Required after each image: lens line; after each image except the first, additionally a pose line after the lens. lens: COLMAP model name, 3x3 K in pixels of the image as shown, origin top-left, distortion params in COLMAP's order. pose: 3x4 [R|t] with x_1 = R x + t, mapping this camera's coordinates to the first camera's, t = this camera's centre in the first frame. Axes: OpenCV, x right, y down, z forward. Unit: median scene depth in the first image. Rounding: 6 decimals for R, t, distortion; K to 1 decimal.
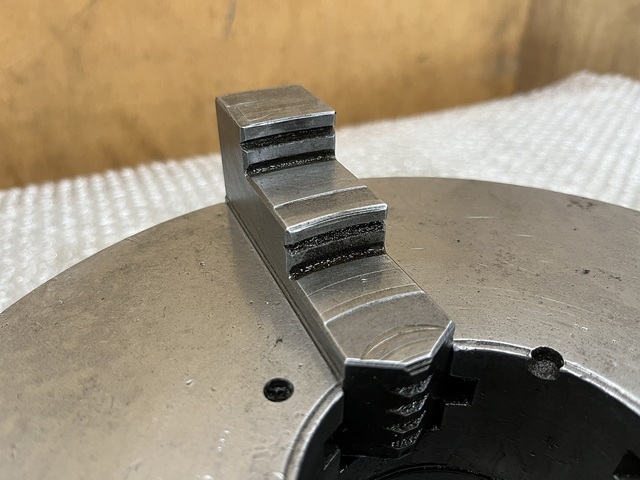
lens RADIAL K [[506.8, 0, 320.0], [0, 506.8, 240.0], [0, 0, 1]] dist [0.004603, -0.073787]
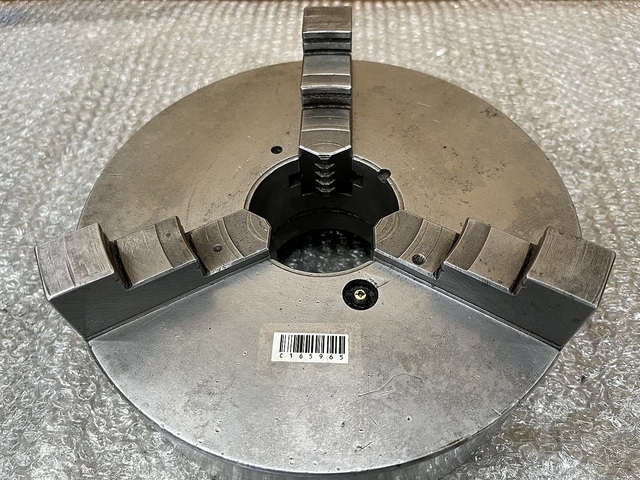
lens RADIAL K [[506.8, 0, 320.0], [0, 506.8, 240.0], [0, 0, 1]] dist [0.004603, -0.073787]
pose [[0.886989, 0.352037, -0.298865, 0.811325], [-0.226559, 0.895687, 0.382644, -0.257359], [0.402394, -0.271690, 0.874222, -1.009342]]
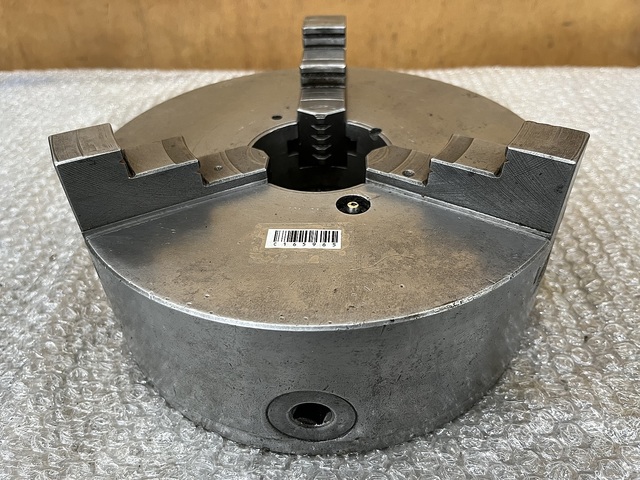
lens RADIAL K [[506.8, 0, 320.0], [0, 506.8, 240.0], [0, 0, 1]] dist [0.004603, -0.073787]
pose [[0.883533, 0.269372, -0.383157, 1.077765], [-0.235955, 0.962663, 0.132687, 0.399072], [0.404593, -0.026826, 0.914103, -1.169083]]
